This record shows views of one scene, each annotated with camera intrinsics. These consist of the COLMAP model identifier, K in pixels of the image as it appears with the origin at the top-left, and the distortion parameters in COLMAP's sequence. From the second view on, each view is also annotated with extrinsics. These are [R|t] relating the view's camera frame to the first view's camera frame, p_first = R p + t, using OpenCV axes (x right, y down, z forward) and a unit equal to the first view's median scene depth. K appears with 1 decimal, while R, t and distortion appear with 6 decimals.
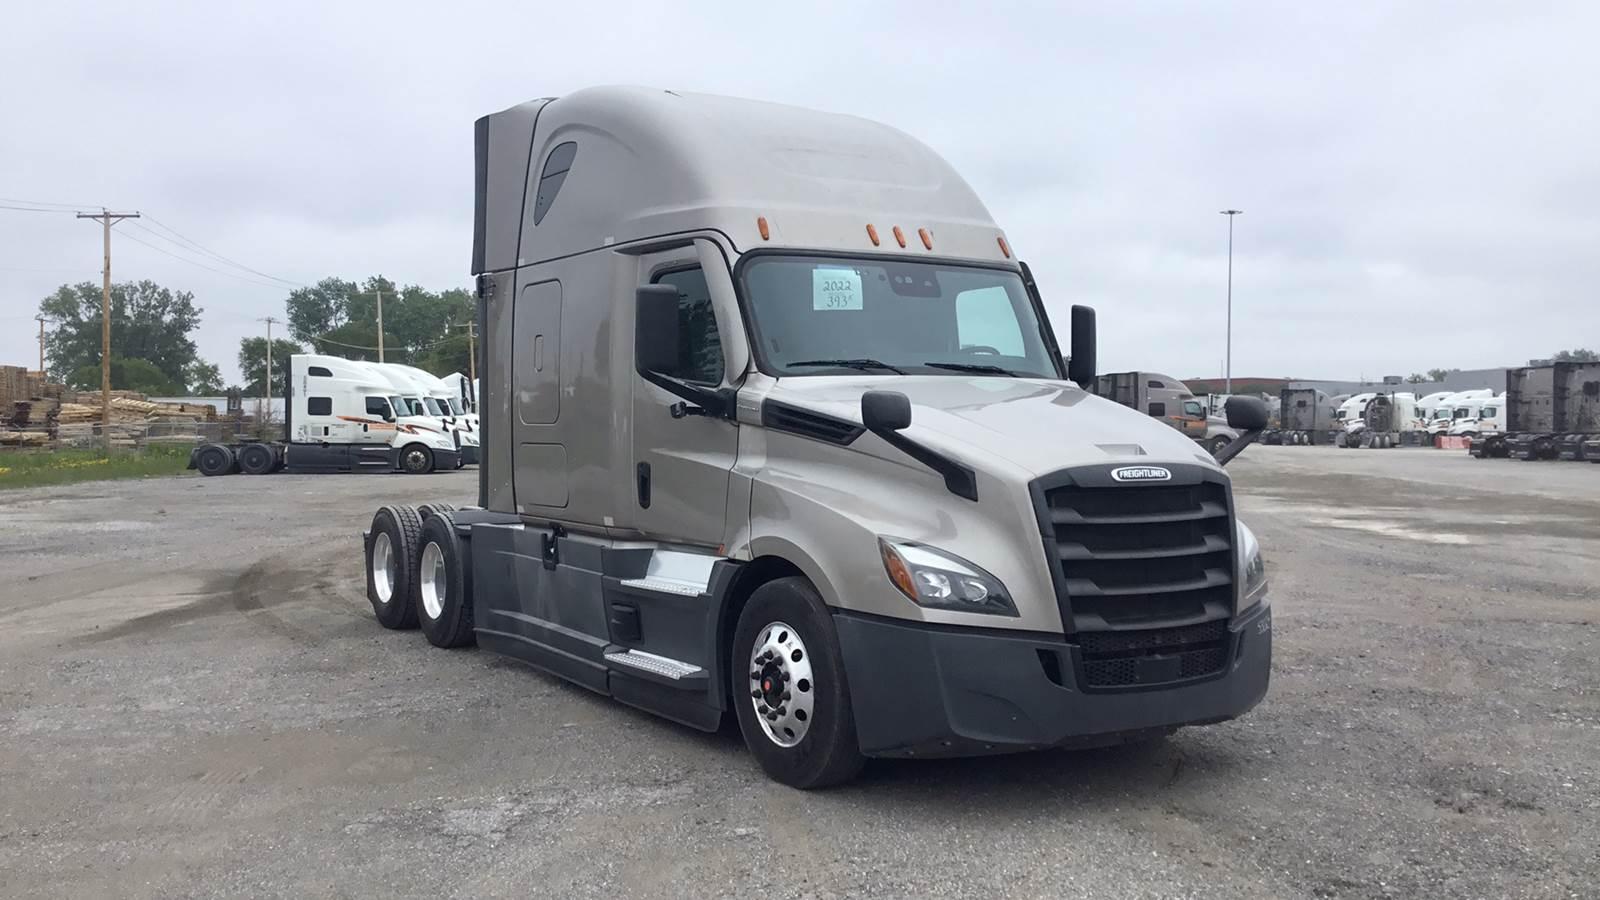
lens RADIAL K [[1441.8, 0, 800.0], [0, 1441.8, 450.0], [0, 0, 1]] dist [0.001751, -0.003844]
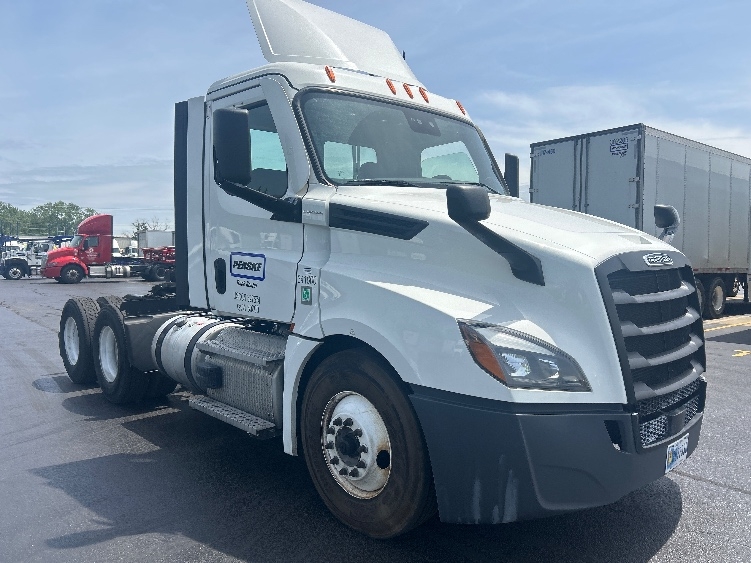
lens RADIAL K [[581.3, 0, 377.6], [0, 581.3, 291.1], [0, 0, 1]] dist [0.002577, -0.000878]
pose [[0.981888, -0.025915, 0.187681, -0.066135], [0.014664, 0.998025, 0.061090, 0.007481], [-0.188893, -0.057231, 0.980328, 0.445420]]
